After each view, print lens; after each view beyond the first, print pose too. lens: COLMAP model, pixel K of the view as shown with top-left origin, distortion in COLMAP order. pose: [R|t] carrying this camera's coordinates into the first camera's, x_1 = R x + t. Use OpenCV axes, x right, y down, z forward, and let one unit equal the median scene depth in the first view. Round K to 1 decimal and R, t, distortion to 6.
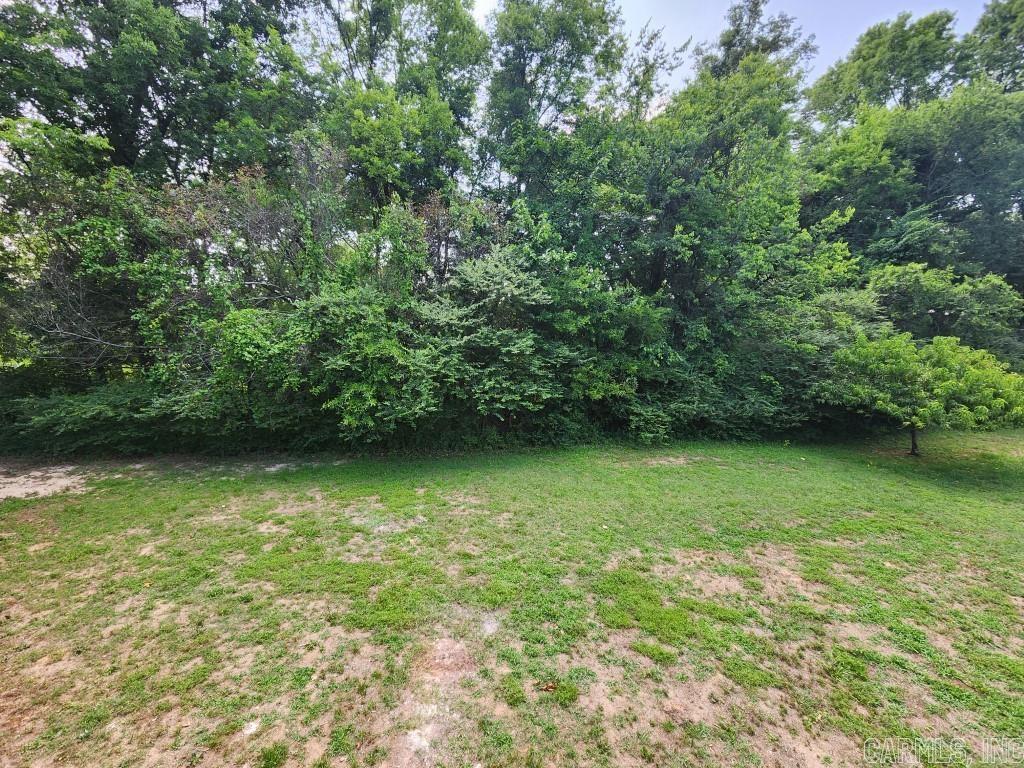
lens RADIAL K [[421.5, 0, 513.8], [0, 421.5, 381.5], [0, 0, 1]] dist [0.005674, -0.003735]
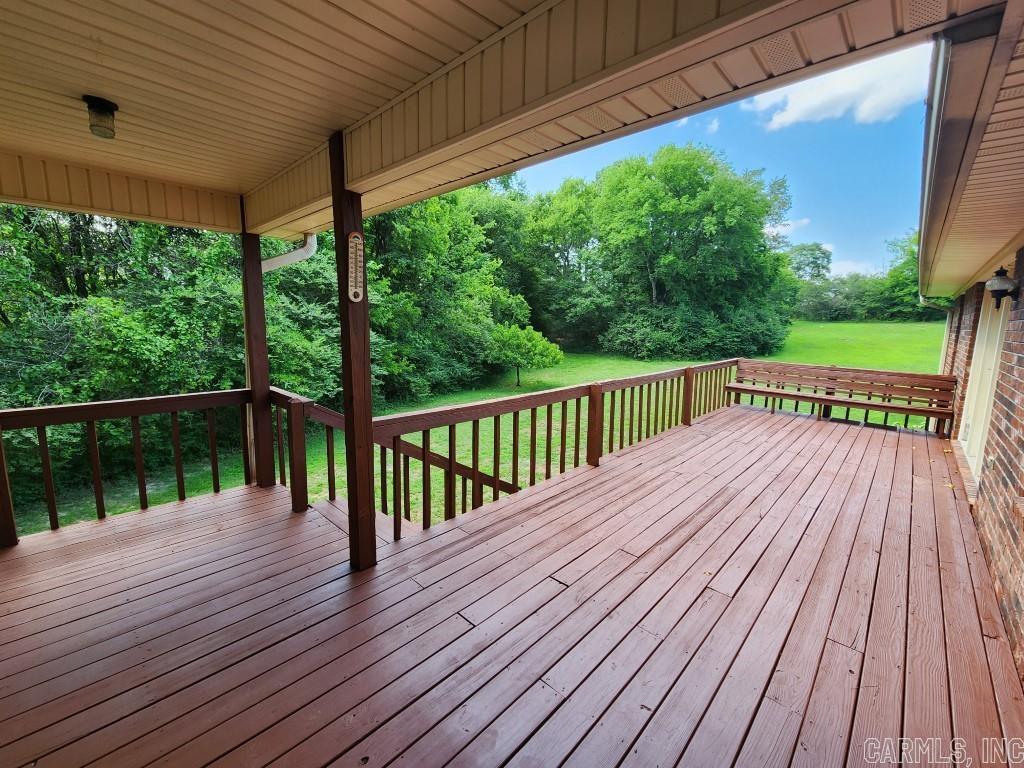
lens RADIAL K [[421.5, 0, 504.2], [0, 421.5, 382.0], [0, 0, 1]] dist [0.005674, -0.003735]
pose [[0.549903, -0.114461, 0.827348, -0.491943], [0.094749, 0.992720, 0.074364, -0.000183], [-0.829837, 0.037497, 0.556745, -0.033173]]
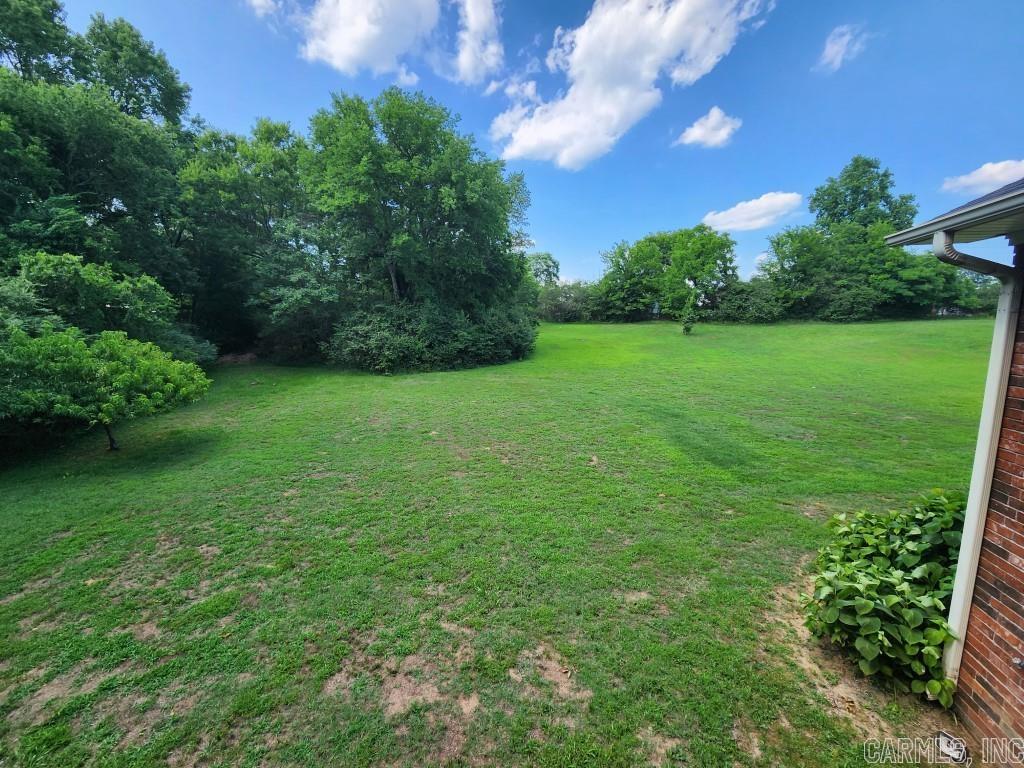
lens RADIAL K [[421.5, 0, 504.9], [0, 421.5, 377.4], [0, 0, 1]] dist [0.005674, -0.003735]
pose [[0.050618, -0.122039, 0.991234, 0.034126], [0.119072, 0.986164, 0.115335, 0.000032], [-0.991595, 0.112190, 0.064449, 0.002152]]
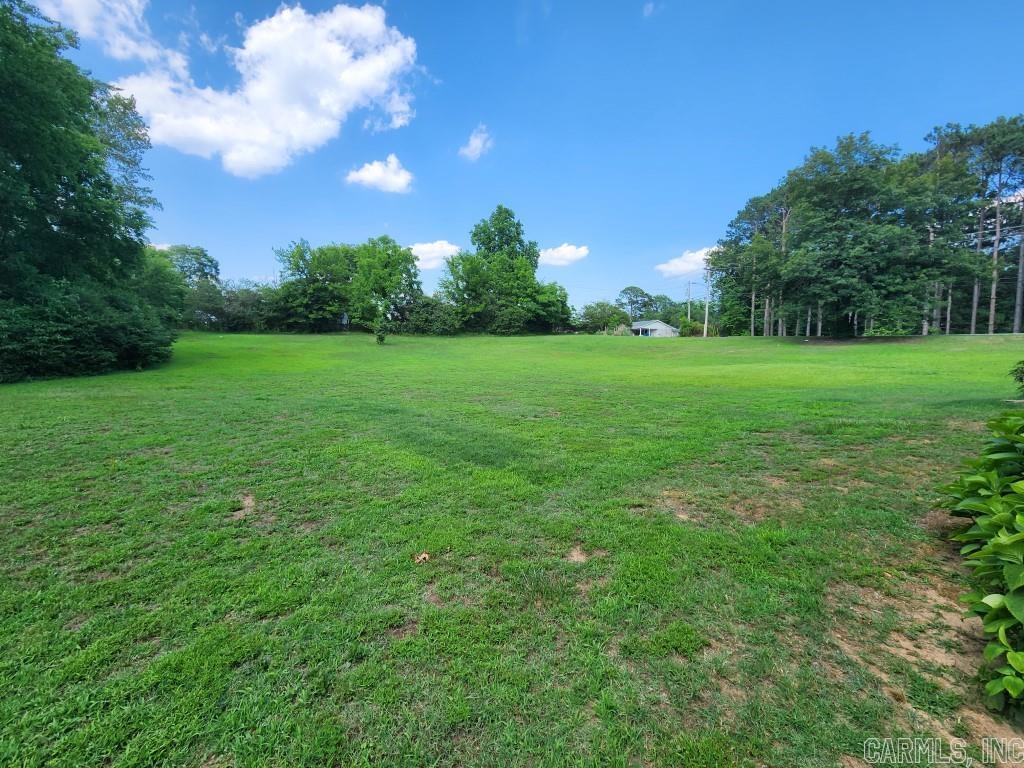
lens RADIAL K [[421.5, 0, 504.1], [0, 421.5, 375.9], [0, 0, 1]] dist [0.005674, -0.003735]
pose [[-0.606900, -0.048036, 0.793326, 0.320186], [0.095112, 0.986609, 0.132501, 0.101471], [-0.789067, 0.155870, -0.594204, -0.054986]]
